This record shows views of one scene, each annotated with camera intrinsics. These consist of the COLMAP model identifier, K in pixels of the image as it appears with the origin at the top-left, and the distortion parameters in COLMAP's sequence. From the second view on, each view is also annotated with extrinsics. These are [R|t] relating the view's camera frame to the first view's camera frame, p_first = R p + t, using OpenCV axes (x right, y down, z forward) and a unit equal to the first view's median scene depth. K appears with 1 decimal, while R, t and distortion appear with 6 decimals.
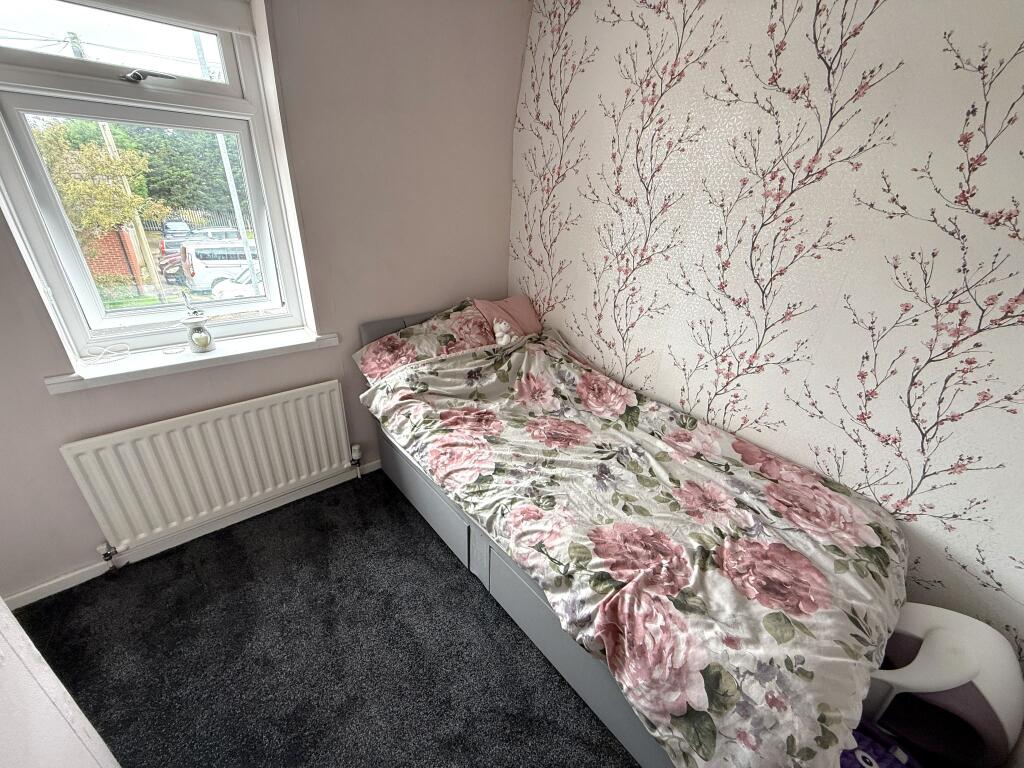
lens RADIAL K [[405.0, 0, 507.8], [0, 405.0, 383.7], [0, 0, 1]] dist [-0.000396, -0.000006]
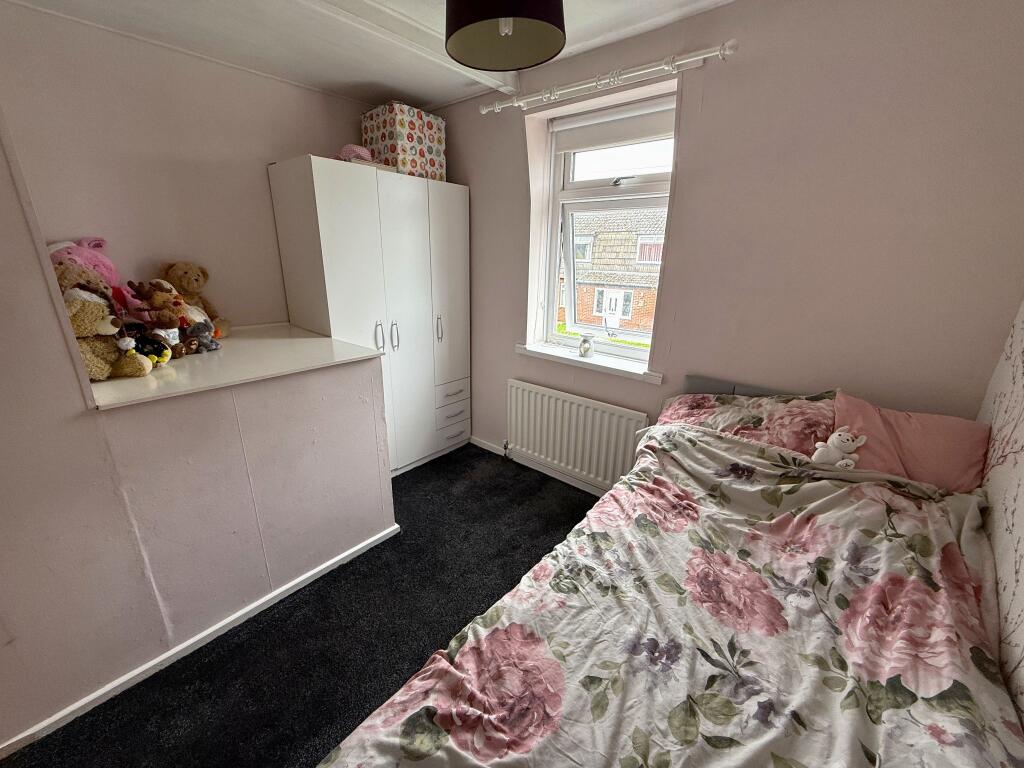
lens RADIAL K [[405.0, 0, 507.8], [0, 405.0, 383.7], [0, 0, 1]] dist [-0.000396, -0.000006]
pose [[0.171951, 0.272811, -0.946576, 0.541299], [-0.426122, 0.886938, 0.178215, -0.123674], [0.888174, 0.372713, 0.268761, 0.375488]]
